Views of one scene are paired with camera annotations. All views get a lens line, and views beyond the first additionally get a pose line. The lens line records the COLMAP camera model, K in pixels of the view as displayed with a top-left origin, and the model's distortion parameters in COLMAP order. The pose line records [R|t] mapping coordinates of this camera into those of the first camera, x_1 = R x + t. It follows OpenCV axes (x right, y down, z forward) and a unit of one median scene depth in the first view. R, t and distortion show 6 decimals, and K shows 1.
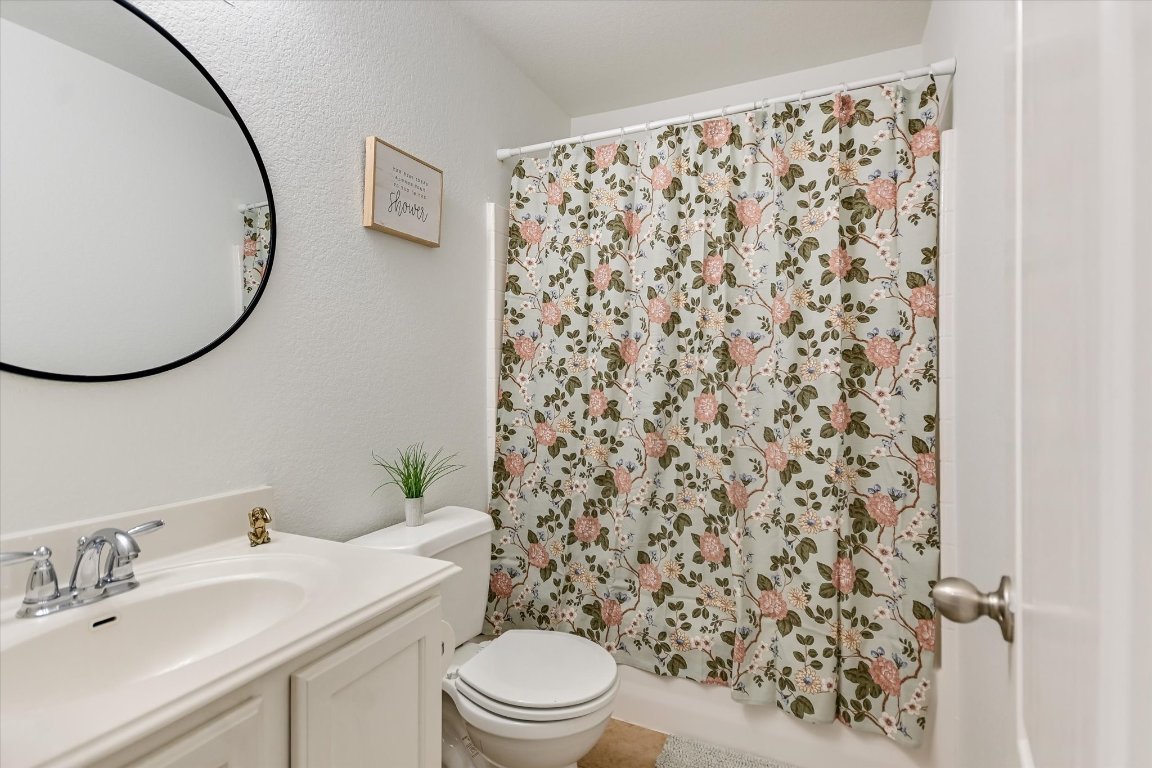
lens RADIAL K [[580.9, 0, 576.5], [0, 580.9, 375.6], [0, 0, 1]] dist [0.010144, 0.001323]
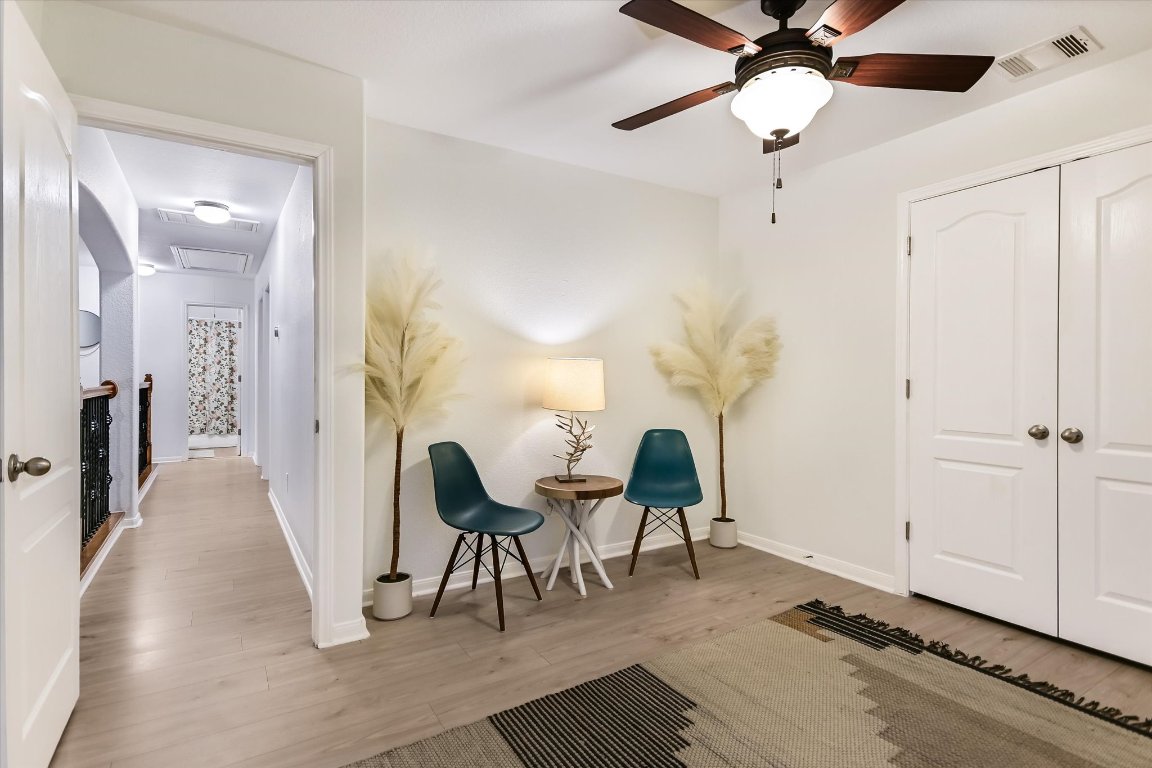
lens RADIAL K [[580.9, 0, 581.6], [0, 580.9, 378.2], [0, 0, 1]] dist [0.010144, 0.001323]
pose [[0.554729, 0.003601, 0.832024, -2.209829], [-0.005099, 0.999987, -0.000928, 0.039878], [-0.832016, -0.003728, 0.554739, -4.679090]]
